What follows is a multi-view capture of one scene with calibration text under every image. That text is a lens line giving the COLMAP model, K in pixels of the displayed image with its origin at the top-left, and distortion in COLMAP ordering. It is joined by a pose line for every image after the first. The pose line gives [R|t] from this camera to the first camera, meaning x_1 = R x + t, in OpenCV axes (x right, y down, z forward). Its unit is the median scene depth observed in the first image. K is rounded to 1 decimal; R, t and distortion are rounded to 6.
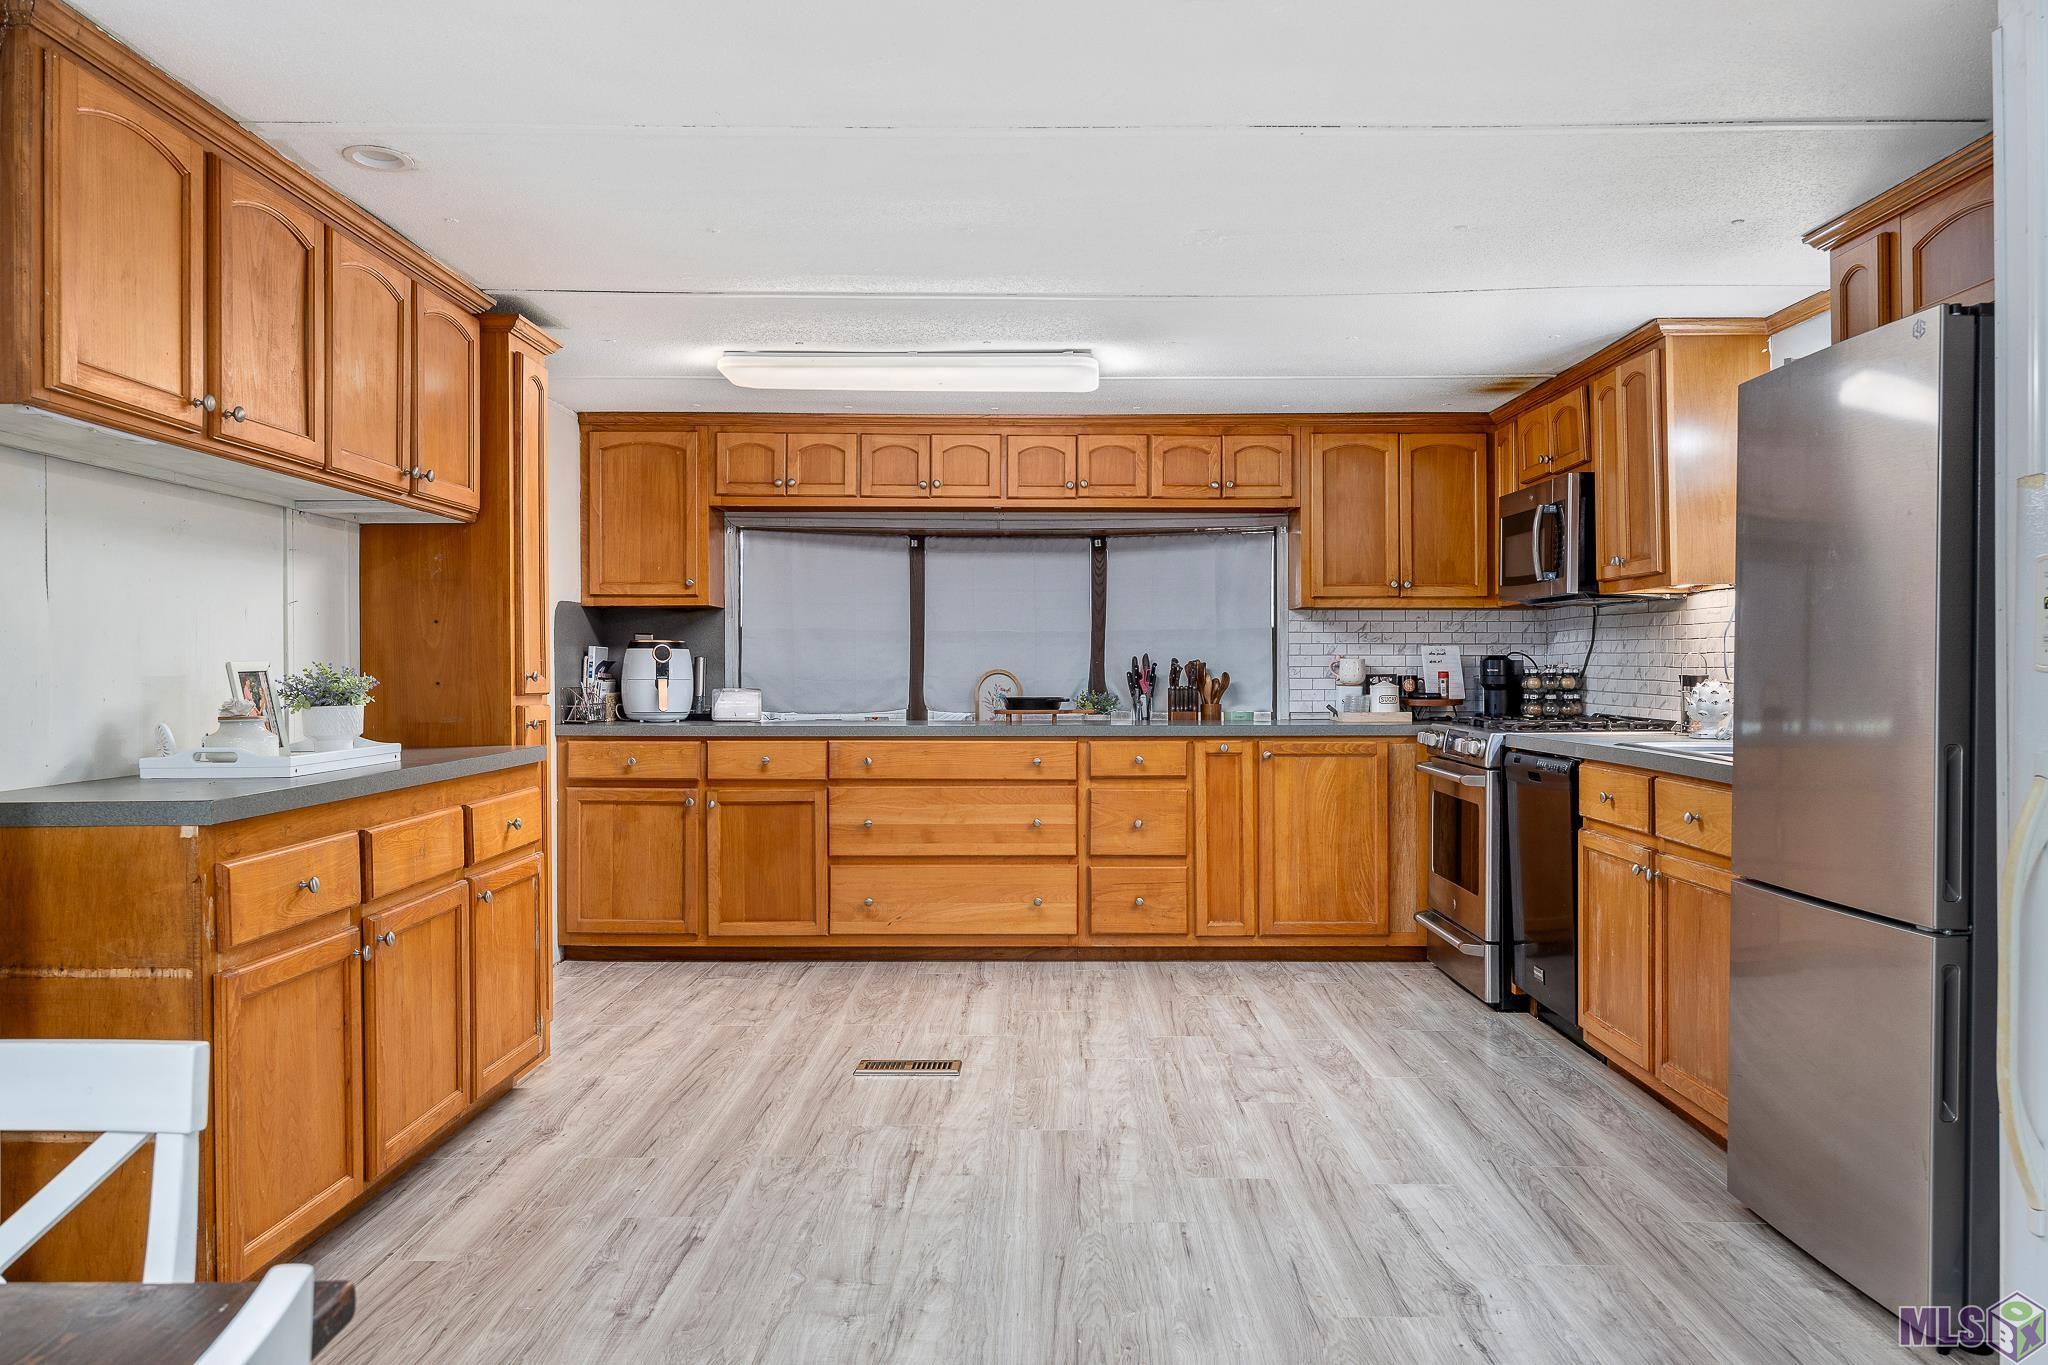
lens RADIAL K [[1513.5, 0, 1014.4], [0, 1513.5, 674.9], [0, 0, 1]] dist [-0.002996, 0.000813]
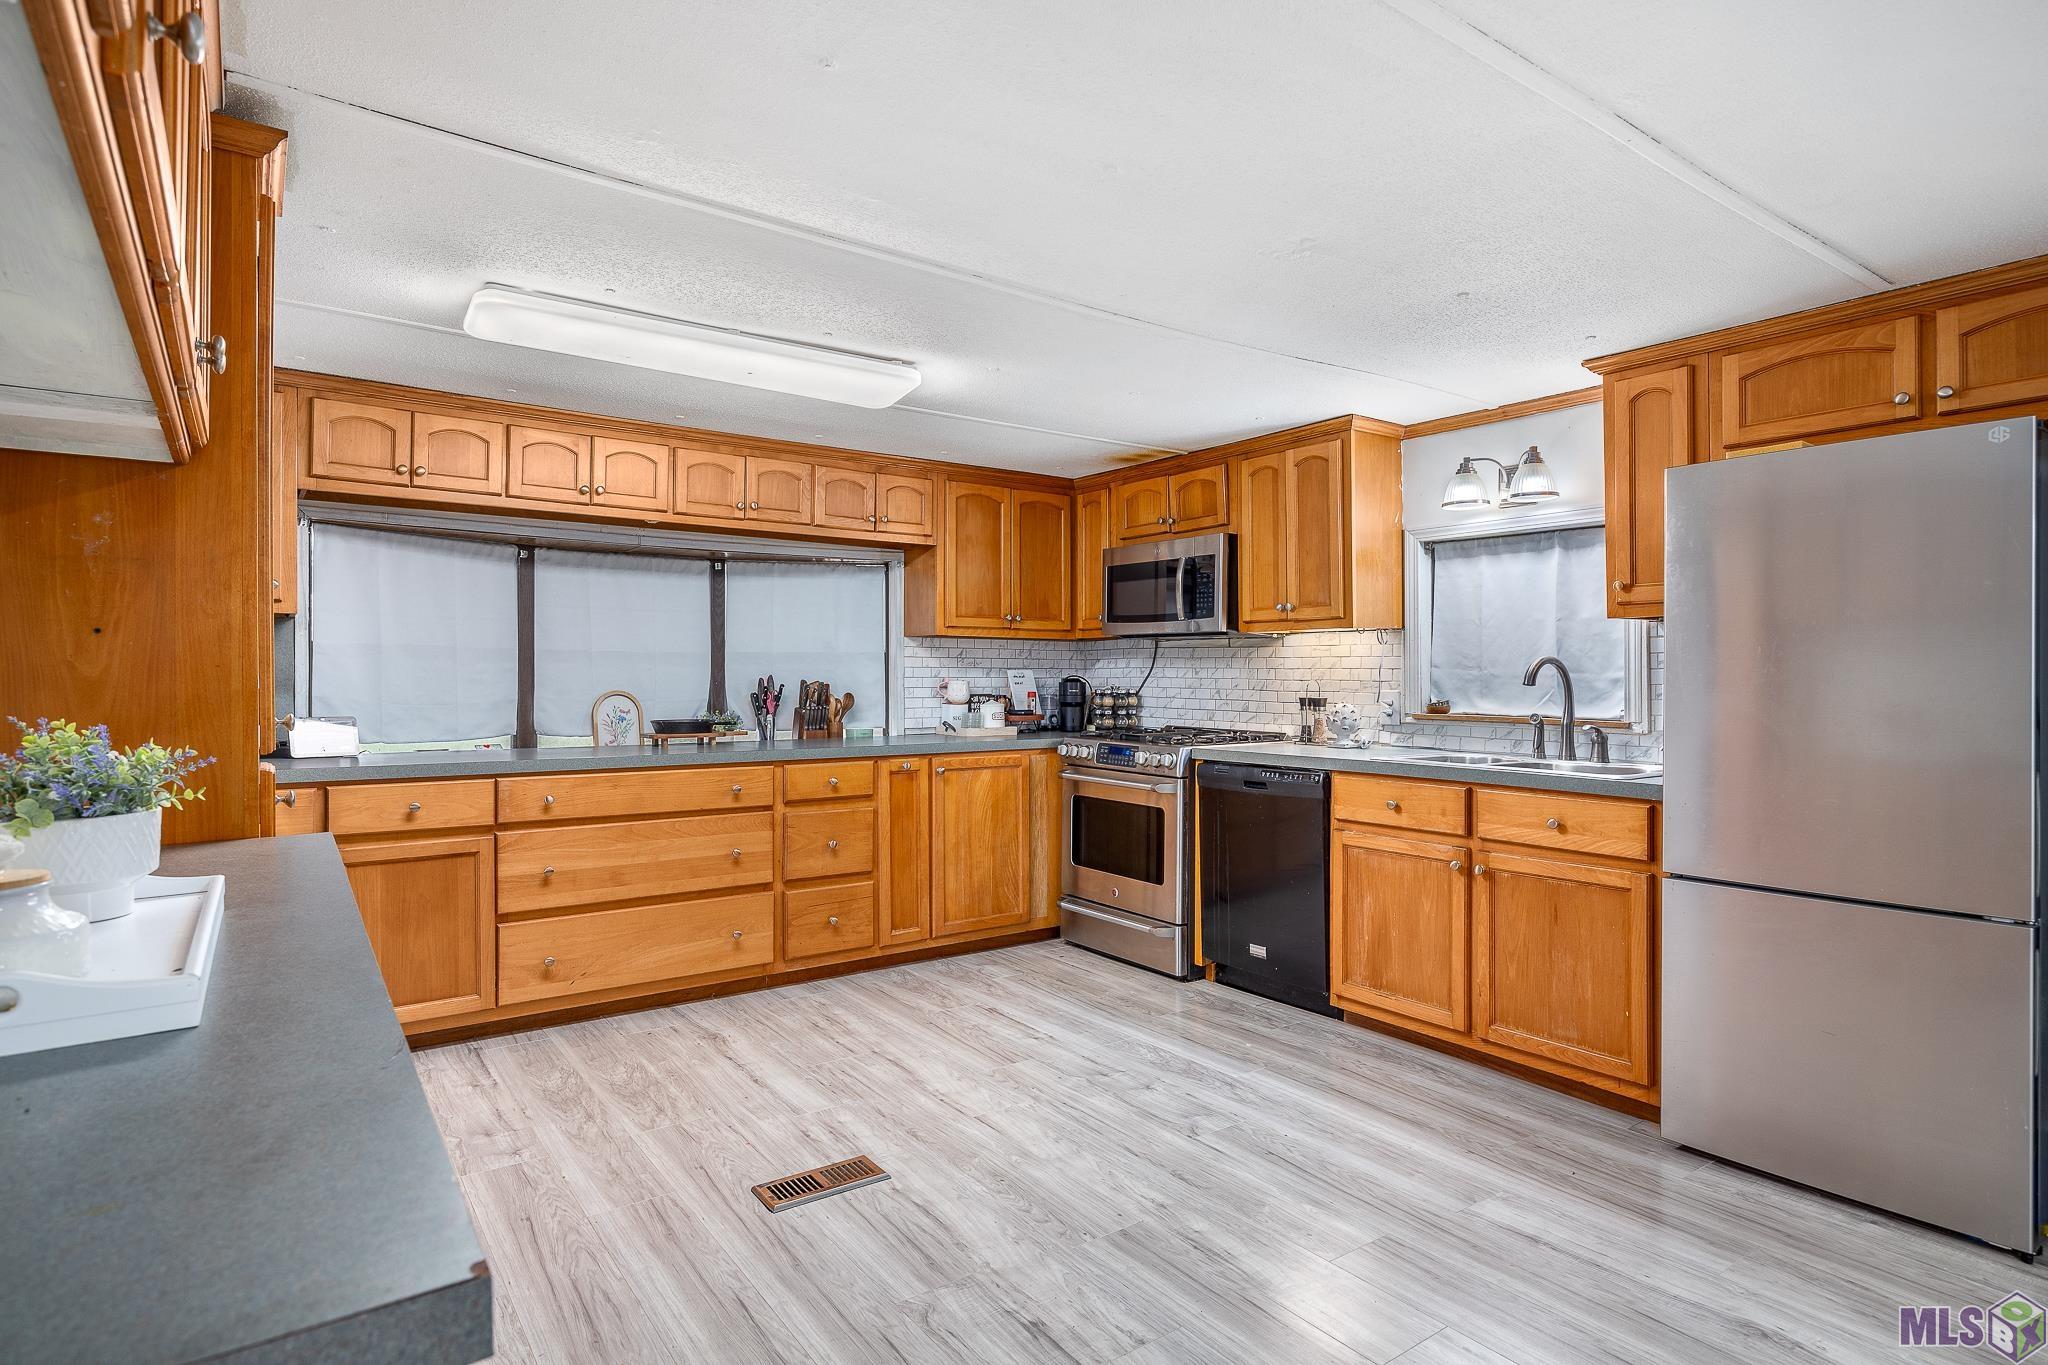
lens RADIAL K [[1085.2, 0, 1024.0], [0, 1085.2, 682.5], [0, 0, 1]] dist [-0.004663, -0.000691]
pose [[0.804174, -0.000614, 0.594394, -0.246871], [-0.000767, 0.999998, 0.002071, -0.012104], [-0.594394, -0.002122, 0.804171, 0.335967]]
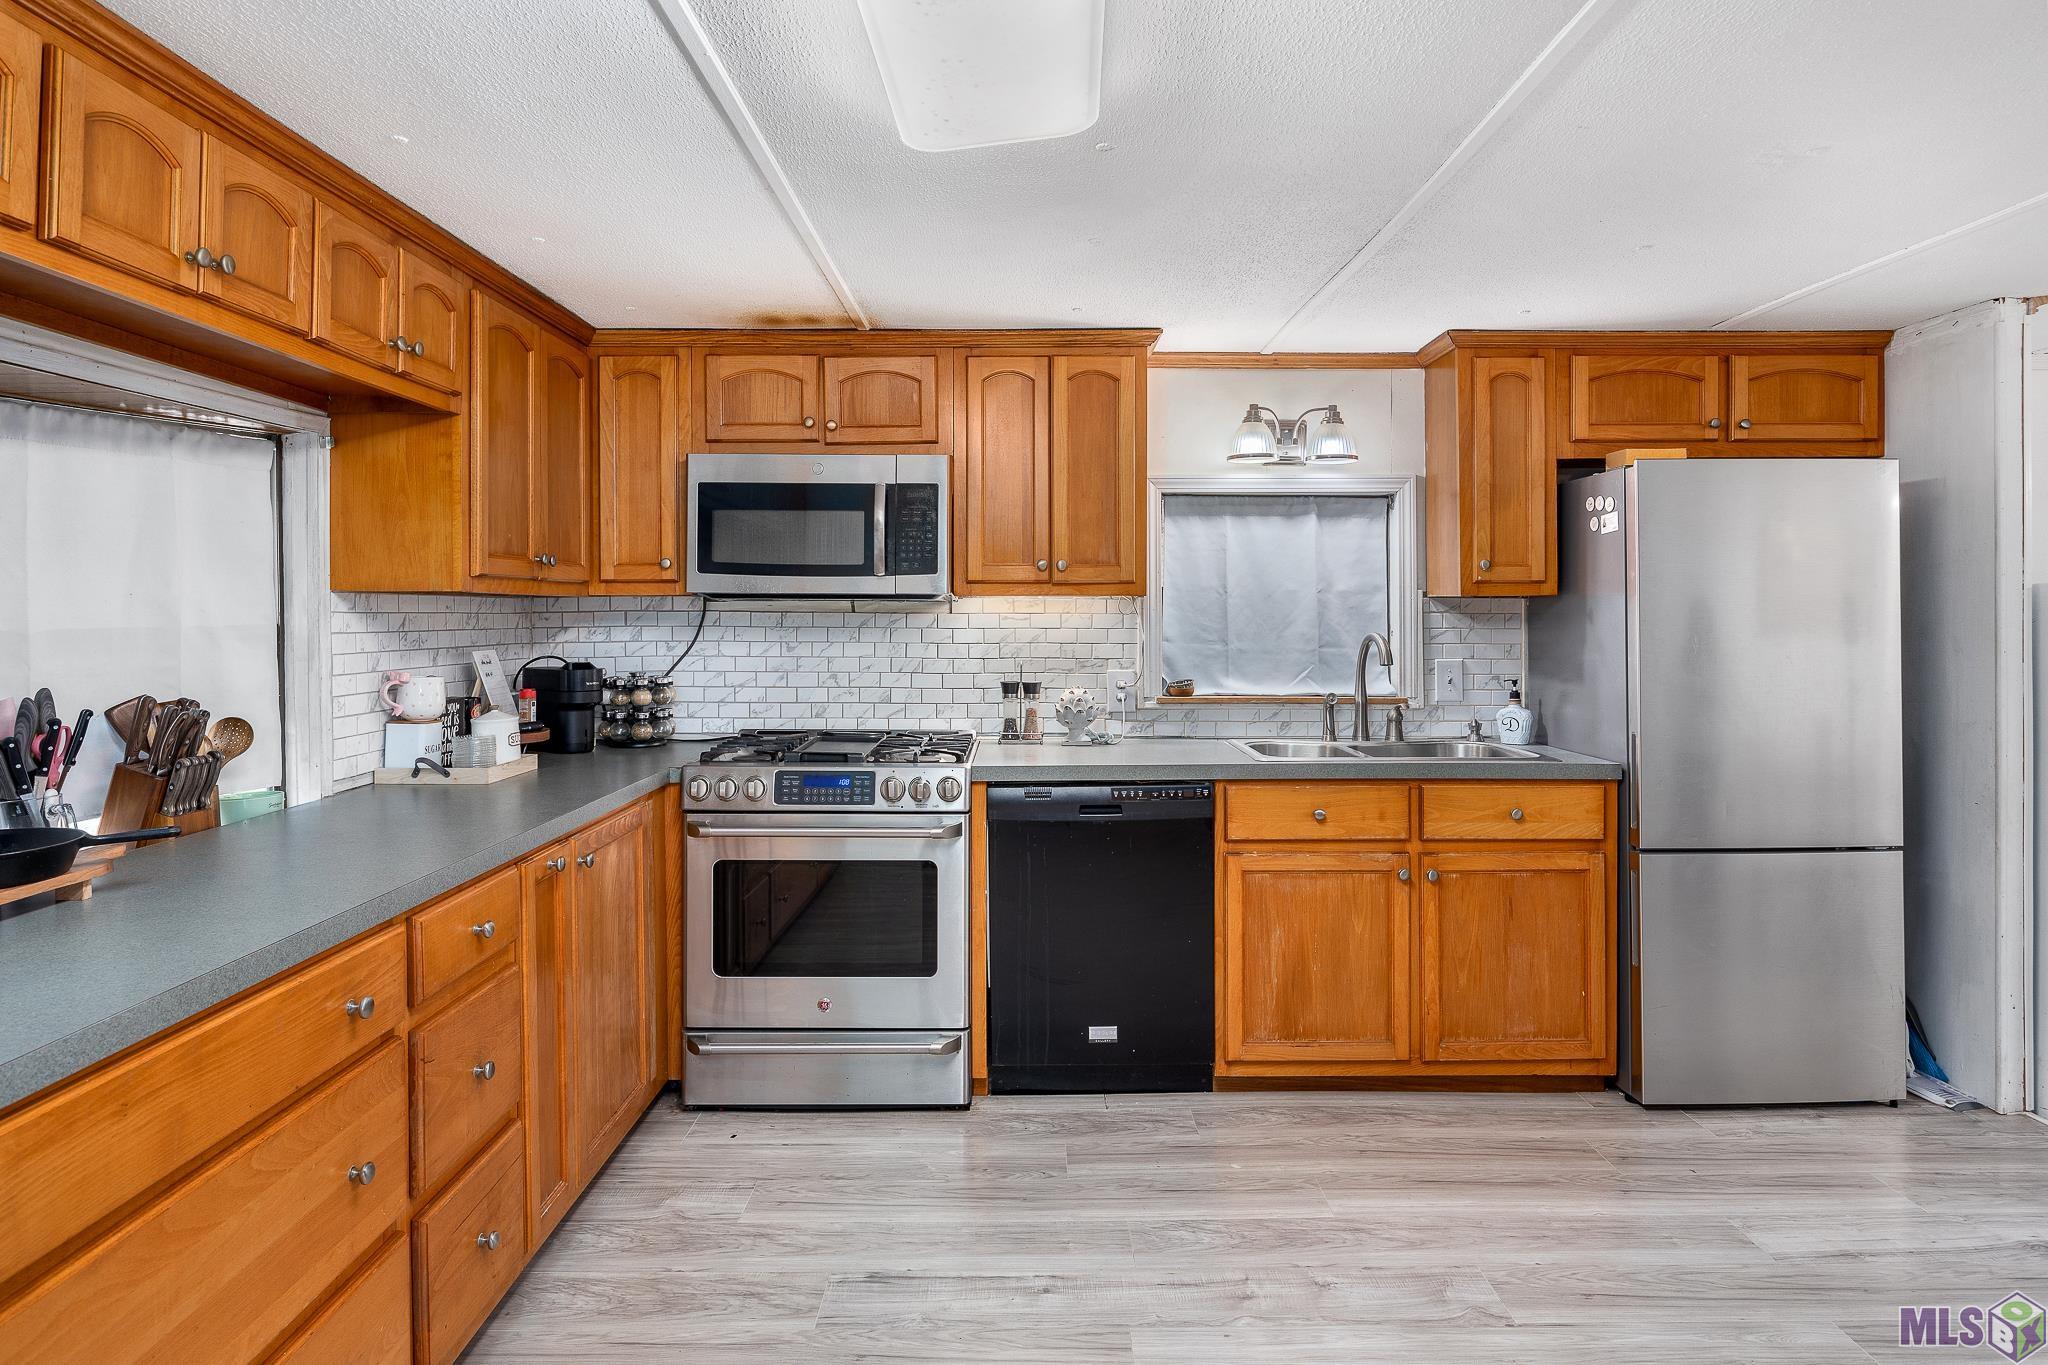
lens RADIAL K [[1205.5, 0, 1027.5], [0, 1205.5, 619.1], [0, 0, 1]] dist [-0.004727, -0.000589]
pose [[-0.022087, -0.005463, 0.999741, -0.279563], [0.006844, 0.999961, 0.005616, -0.037547], [-0.999733, 0.006966, -0.022049, 0.841749]]
